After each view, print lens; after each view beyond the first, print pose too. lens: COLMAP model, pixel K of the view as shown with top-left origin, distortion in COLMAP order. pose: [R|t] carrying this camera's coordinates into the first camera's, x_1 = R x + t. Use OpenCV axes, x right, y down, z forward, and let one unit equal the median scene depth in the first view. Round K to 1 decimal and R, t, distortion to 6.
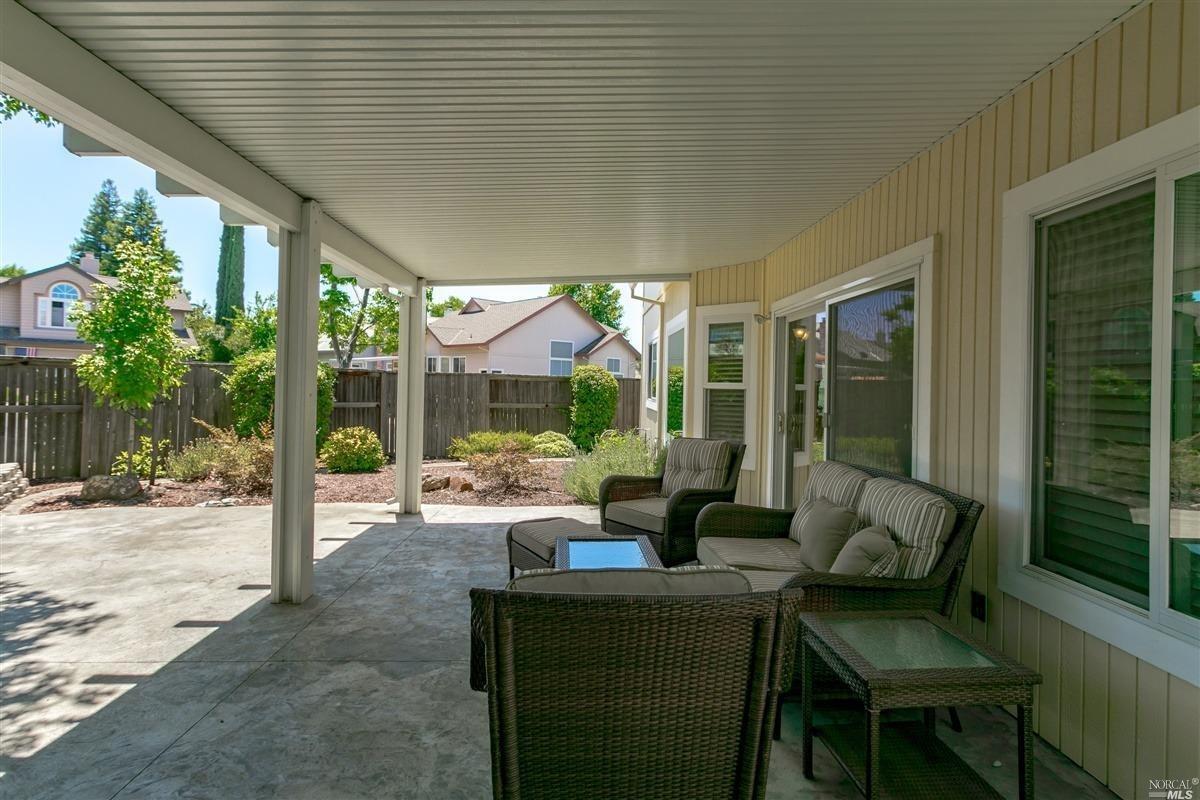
lens RADIAL K [[621.4, 0, 595.7], [0, 621.4, 392.4], [0, 0, 1]] dist [0.006891, 0.000546]
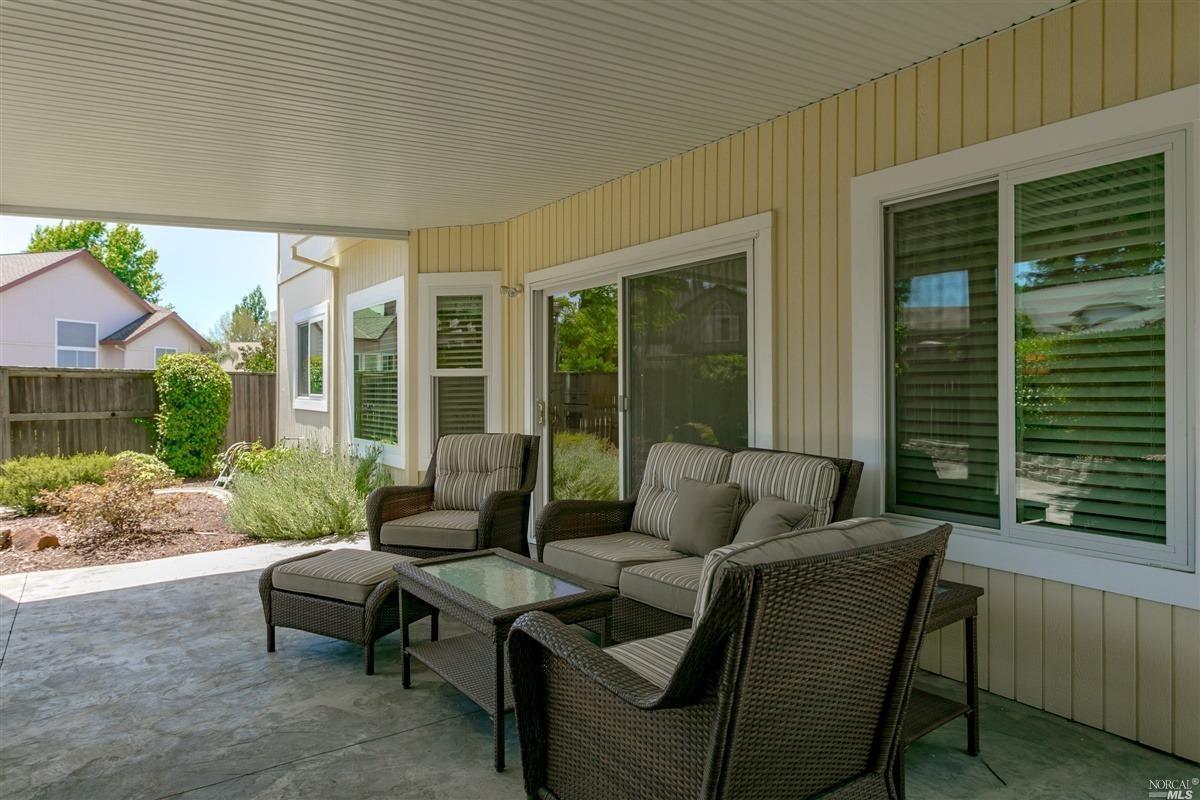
lens RADIAL K [[773.0, 0, 597.8], [0, 773.0, 395.9], [0, 0, 1]] dist [-0.001975, 0.001580]
pose [[0.832490, -0.029143, 0.553273, -0.204039], [0.027972, 0.999553, 0.010562, 0.014625], [-0.553334, 0.006683, 0.832933, 0.052012]]
